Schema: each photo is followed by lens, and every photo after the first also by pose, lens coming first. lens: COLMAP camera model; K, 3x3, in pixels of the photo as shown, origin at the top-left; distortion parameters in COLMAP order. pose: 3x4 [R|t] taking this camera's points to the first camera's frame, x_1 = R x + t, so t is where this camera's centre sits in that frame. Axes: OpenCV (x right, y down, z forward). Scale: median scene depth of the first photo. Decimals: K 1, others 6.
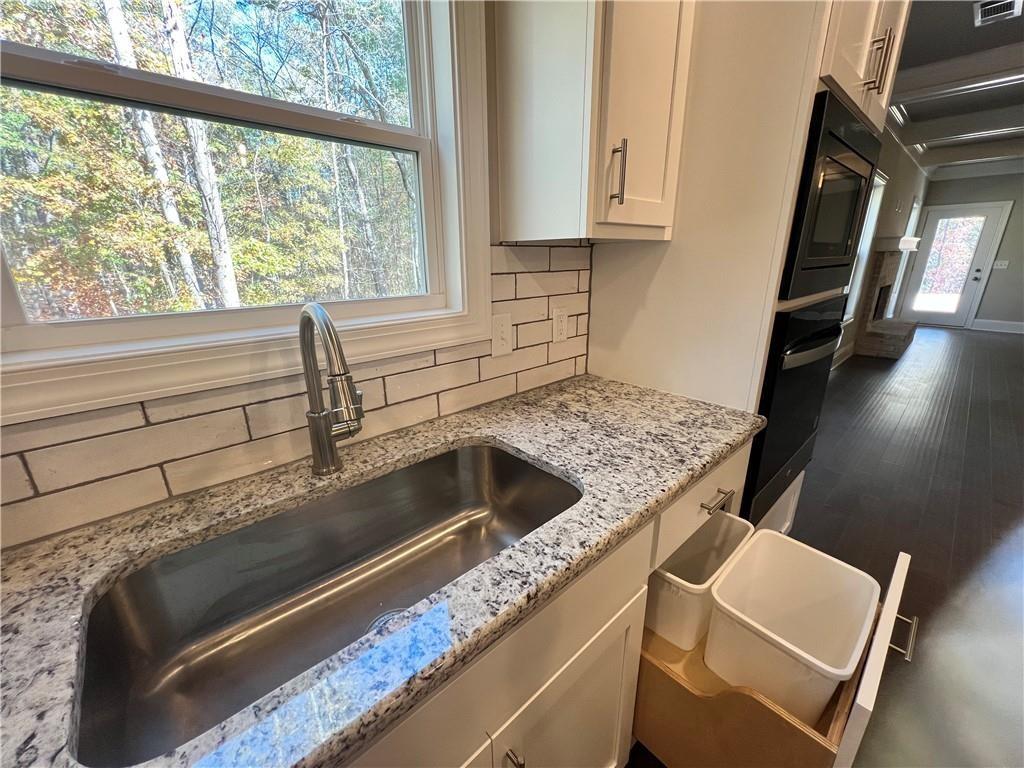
lens RADIAL K [[410.7, 0, 511.1], [0, 410.7, 389.1], [0, 0, 1]] dist [-0.000836, -0.000073]
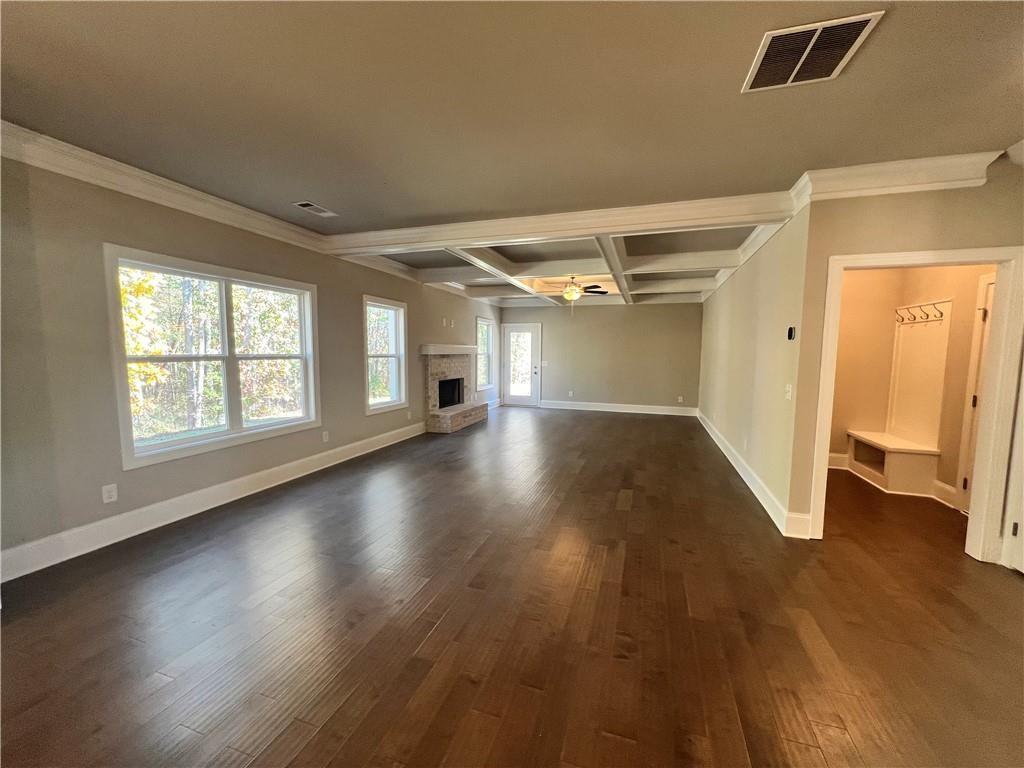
lens RADIAL K [[410.7, 0, 511.1], [0, 410.7, 389.1], [0, 0, 1]] dist [-0.000836, -0.000073]
pose [[0.874405, -0.026923, 0.484449, 2.297422], [0.134177, 0.972939, -0.188112, 0.295038], [-0.466275, 0.229488, 0.854355, -1.149890]]
